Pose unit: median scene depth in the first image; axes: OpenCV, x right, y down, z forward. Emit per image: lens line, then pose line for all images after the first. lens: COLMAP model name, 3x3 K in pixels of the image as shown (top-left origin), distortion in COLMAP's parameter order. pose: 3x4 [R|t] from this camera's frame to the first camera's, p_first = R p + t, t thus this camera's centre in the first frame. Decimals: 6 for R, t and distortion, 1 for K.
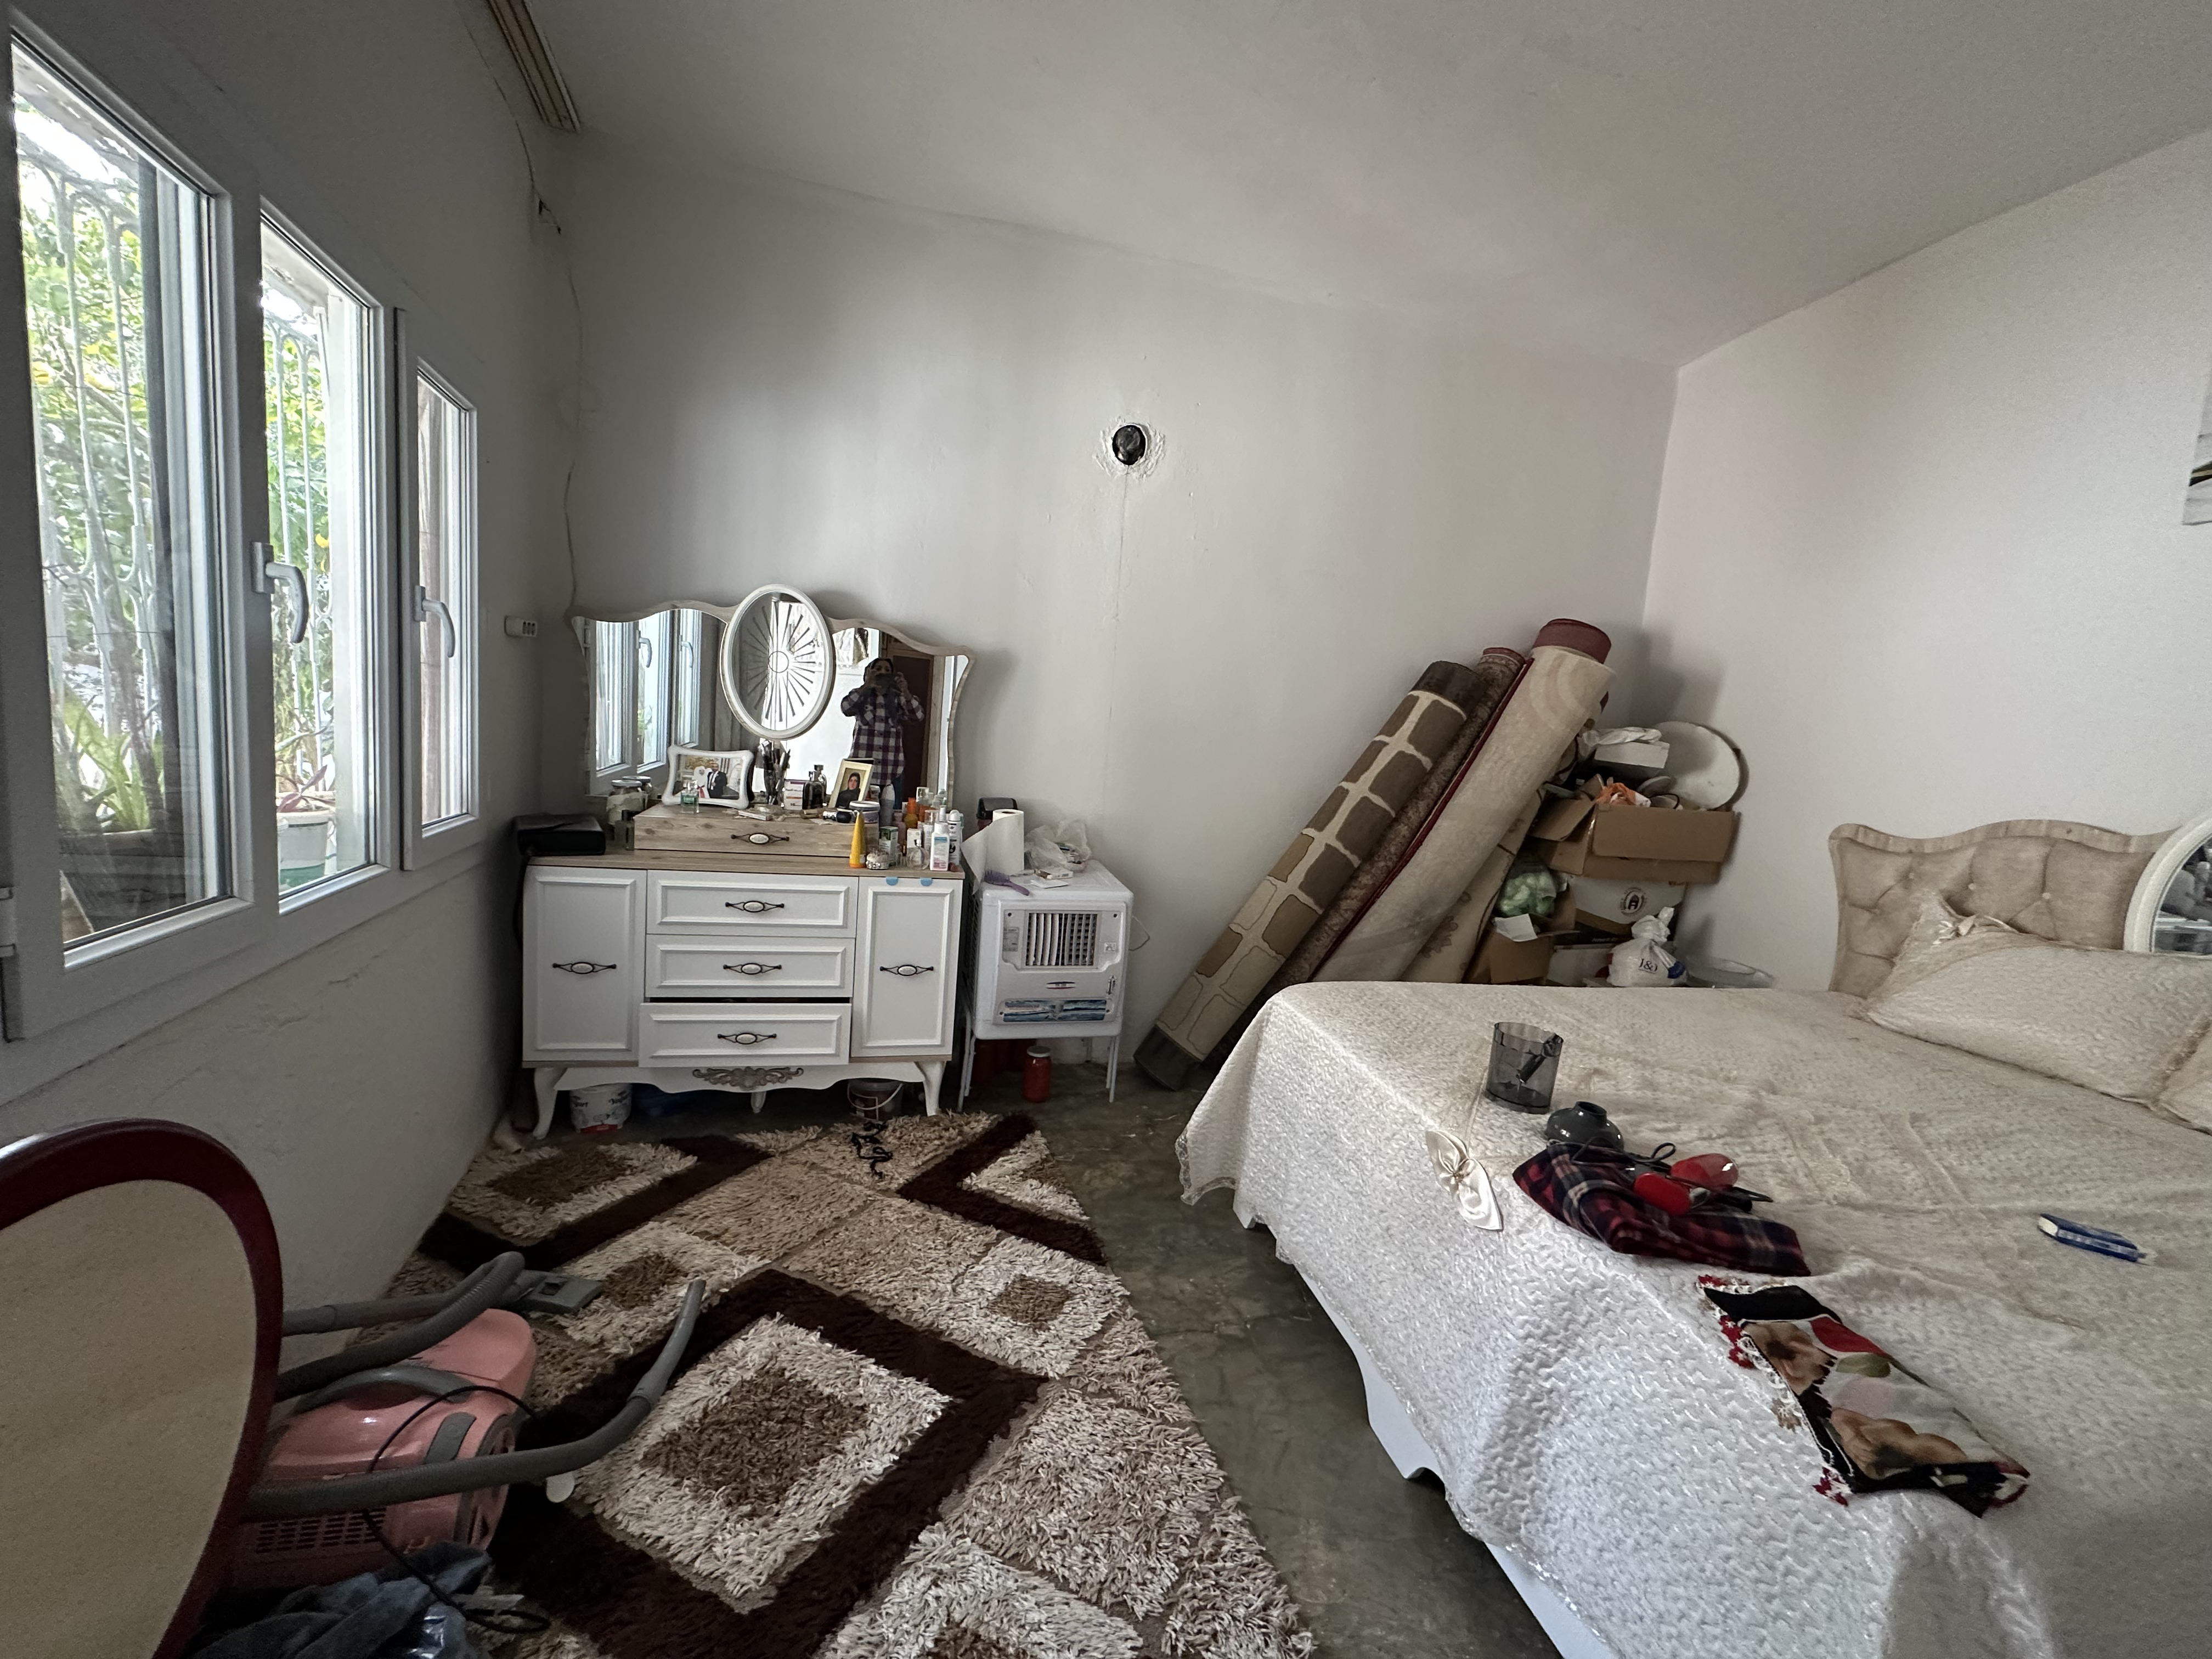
lens RADIAL K [[886.2, 0, 1099.5], [0, 886.2, 832.4], [0, 0, 1]] dist [-0.002400, 0.001134]
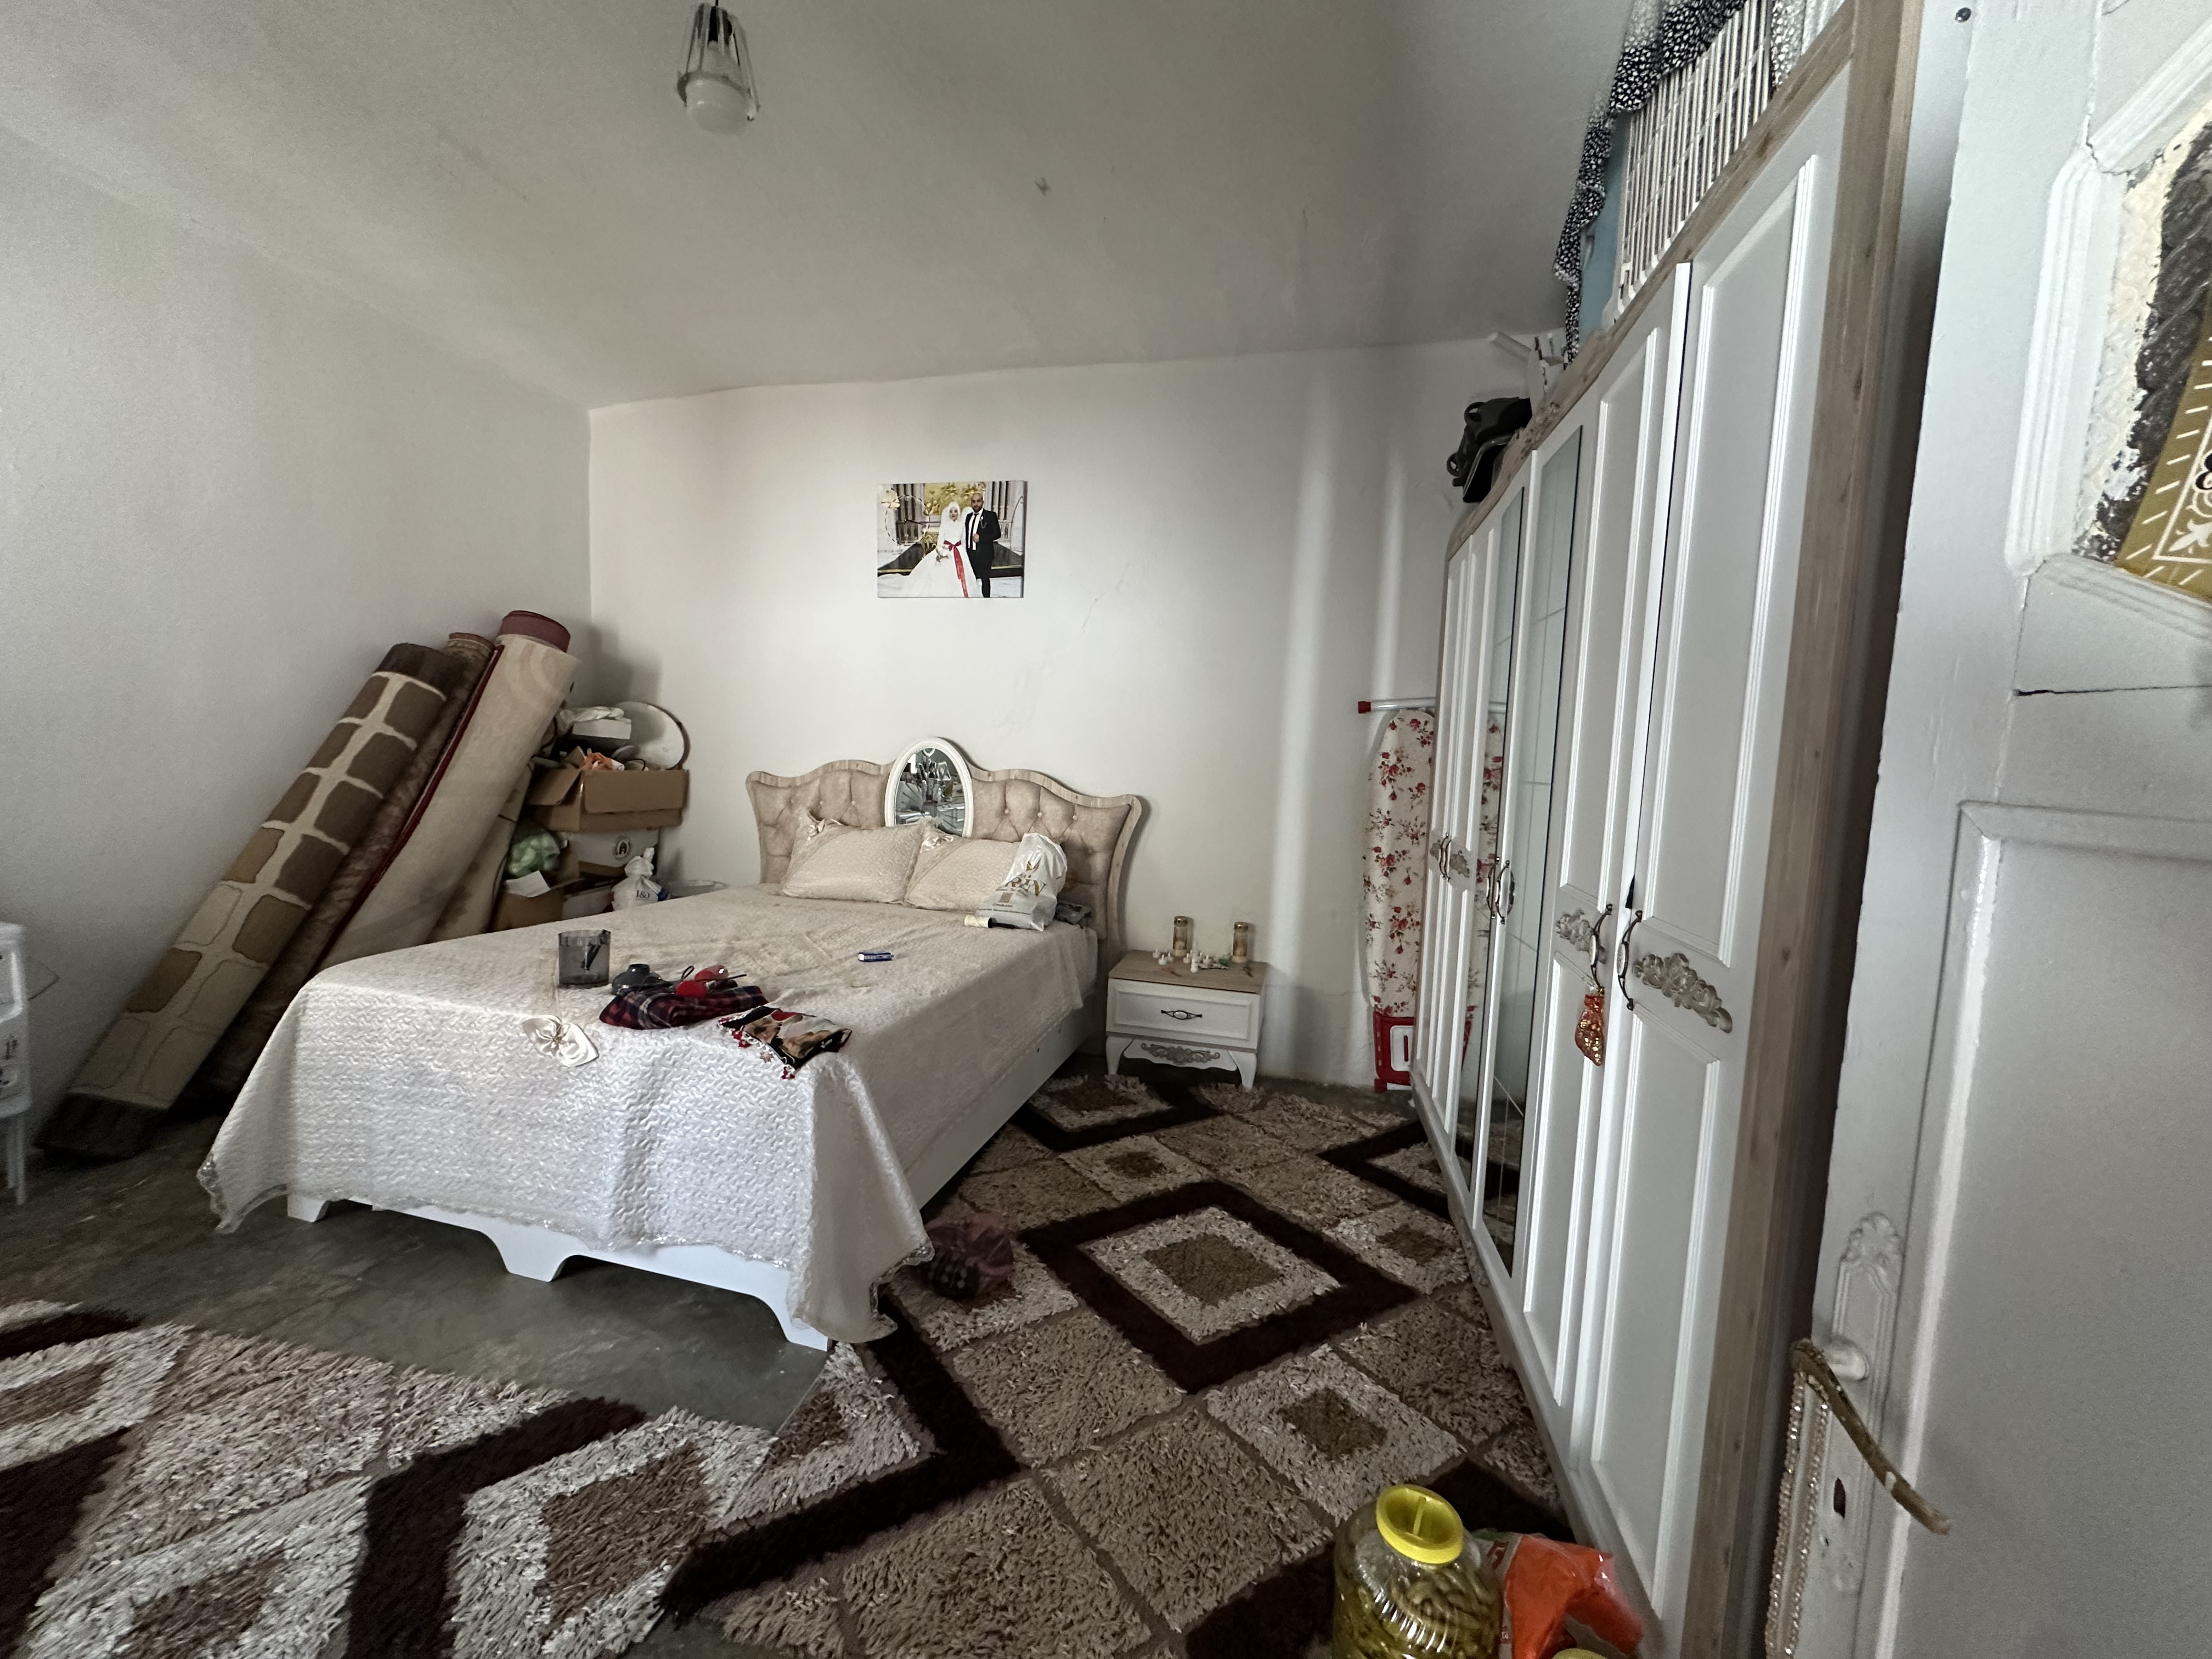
lens RADIAL K [[882.8, 0, 1107.4], [0, 882.8, 830.3], [0, 0, 1]] dist [-0.004748, 0.001093]
pose [[0.469492, -0.131071, 0.873154, -0.198544], [0.105929, 0.990139, 0.091674, 0.016763], [-0.876559, 0.049452, 0.478747, -0.242755]]
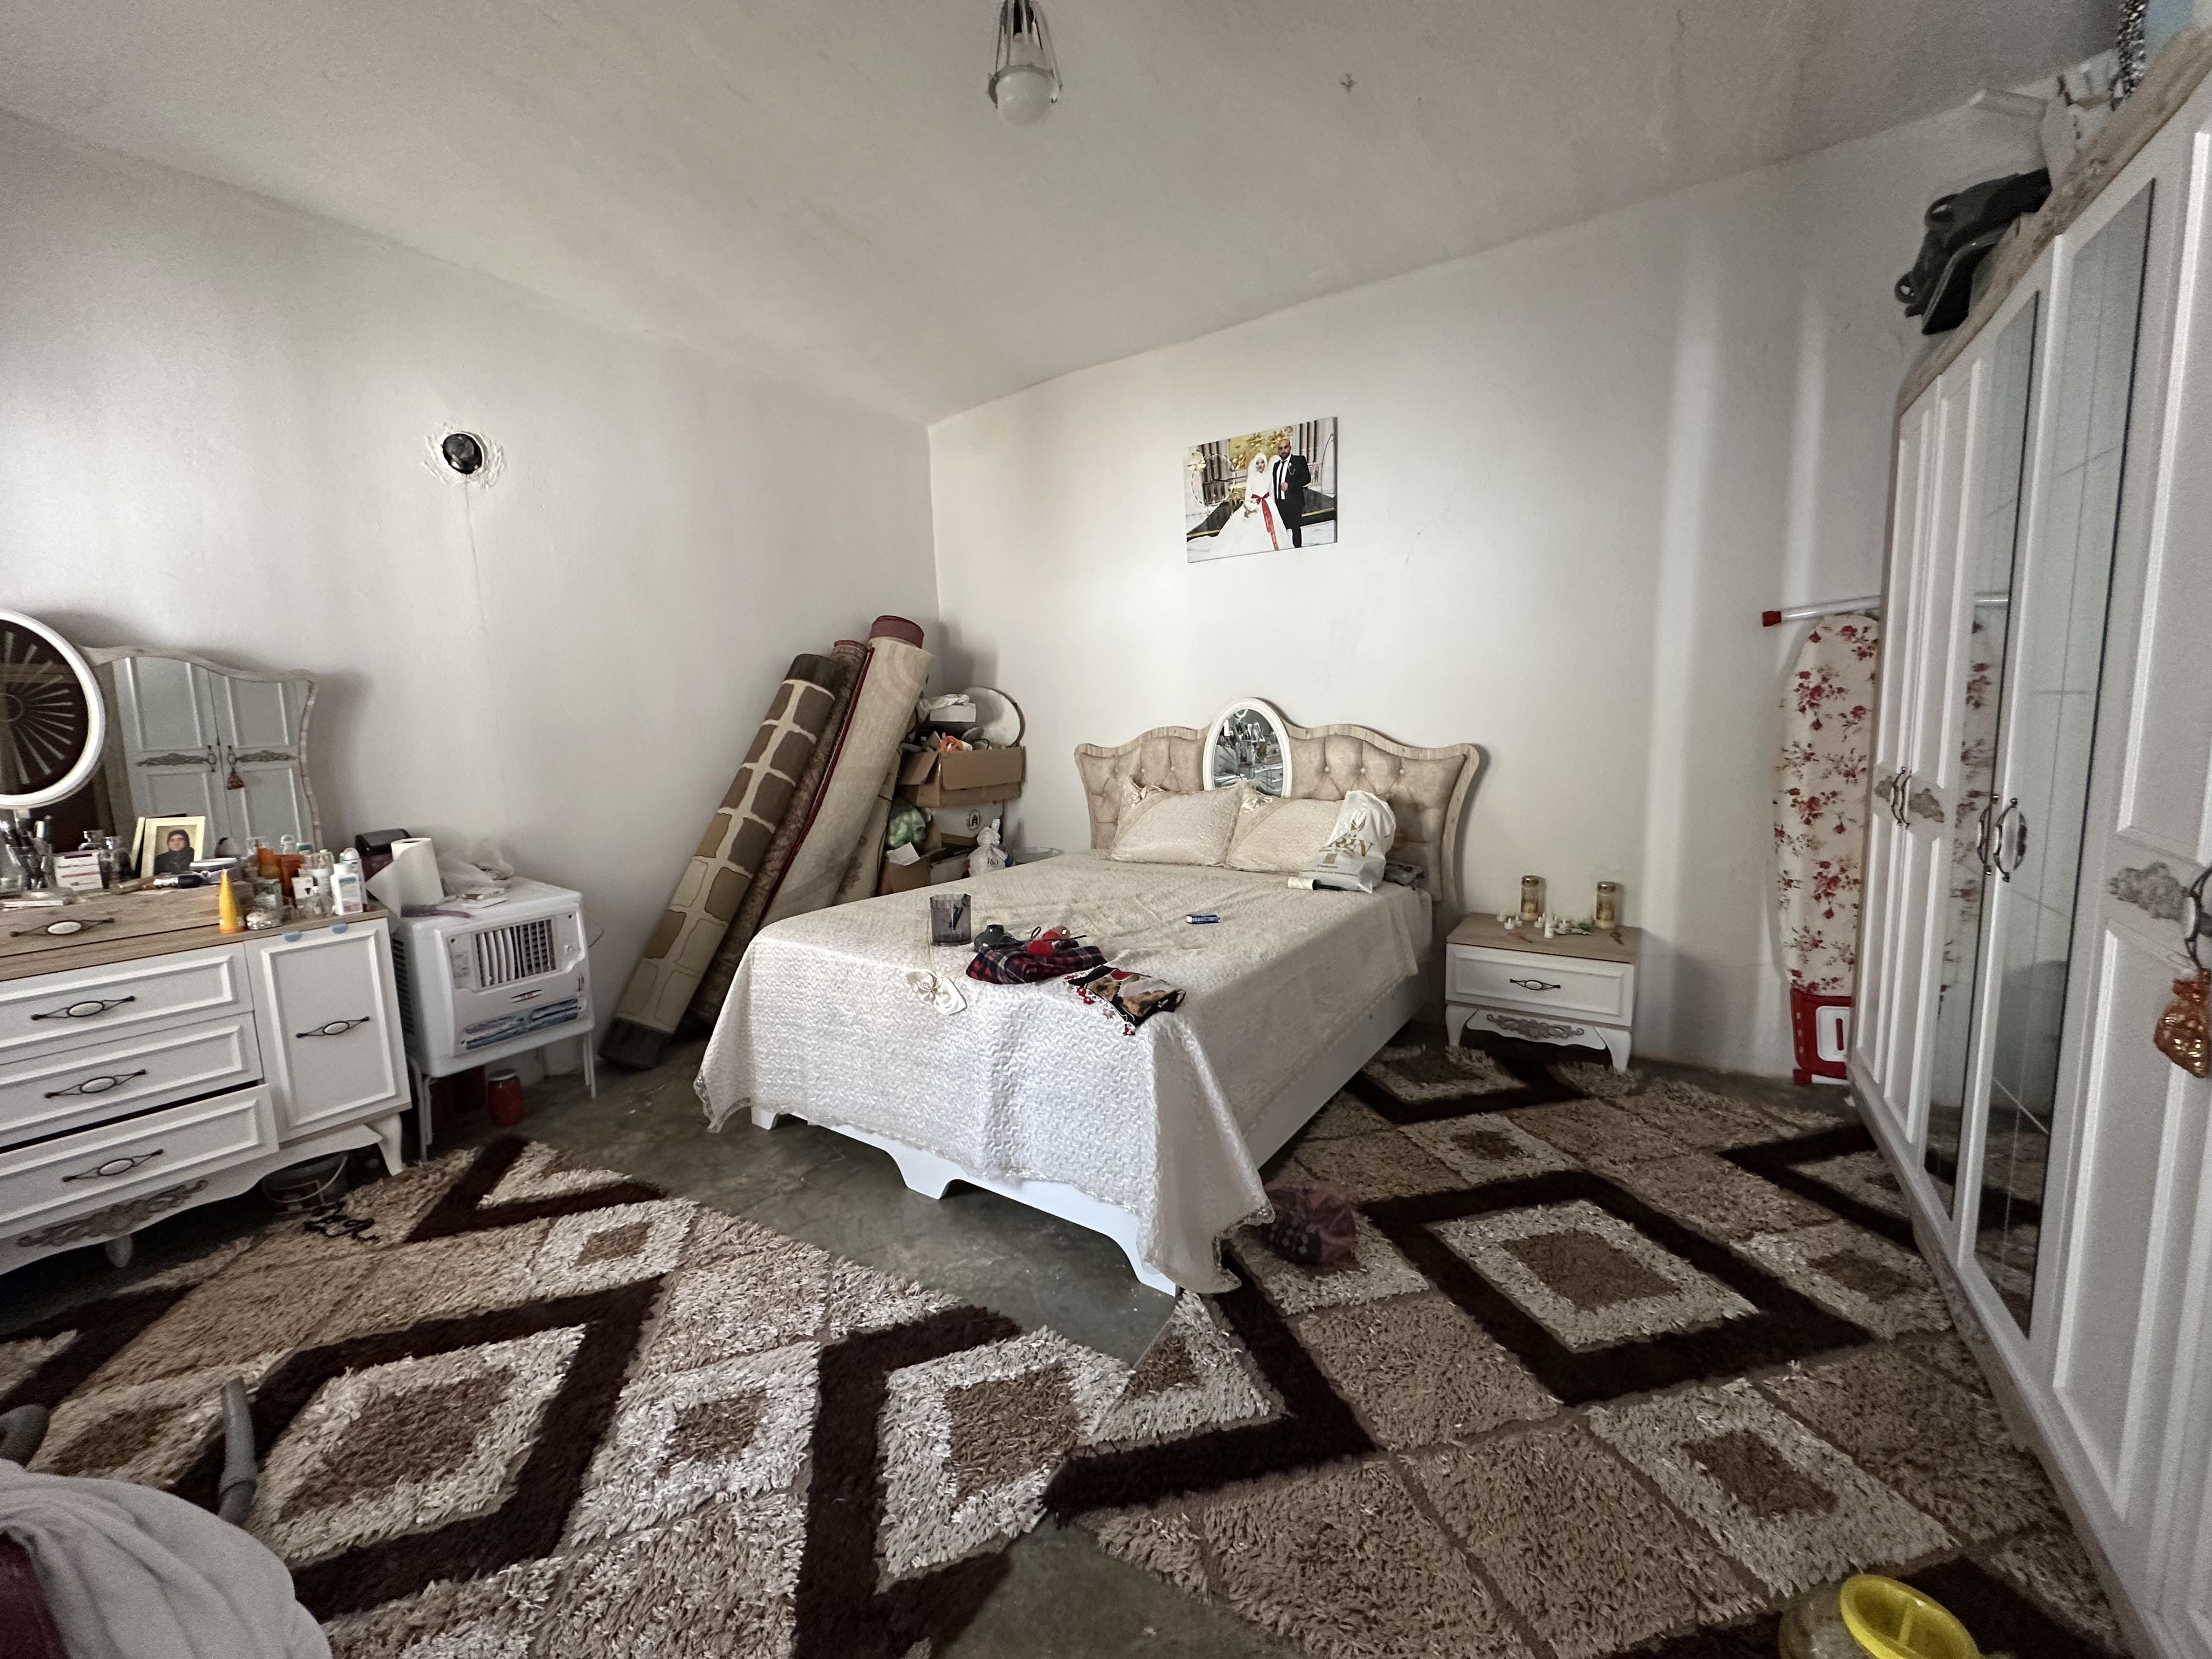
lens RADIAL K [[885.0, 0, 1104.8], [0, 885.0, 830.2], [0, 0, 1]] dist [-0.004033, 0.001042]
pose [[0.735678, -0.186770, 0.651072, -0.192842], [0.174234, 0.981067, 0.084559, 0.016771], [-0.654538, 0.051230, 0.754291, -0.224162]]
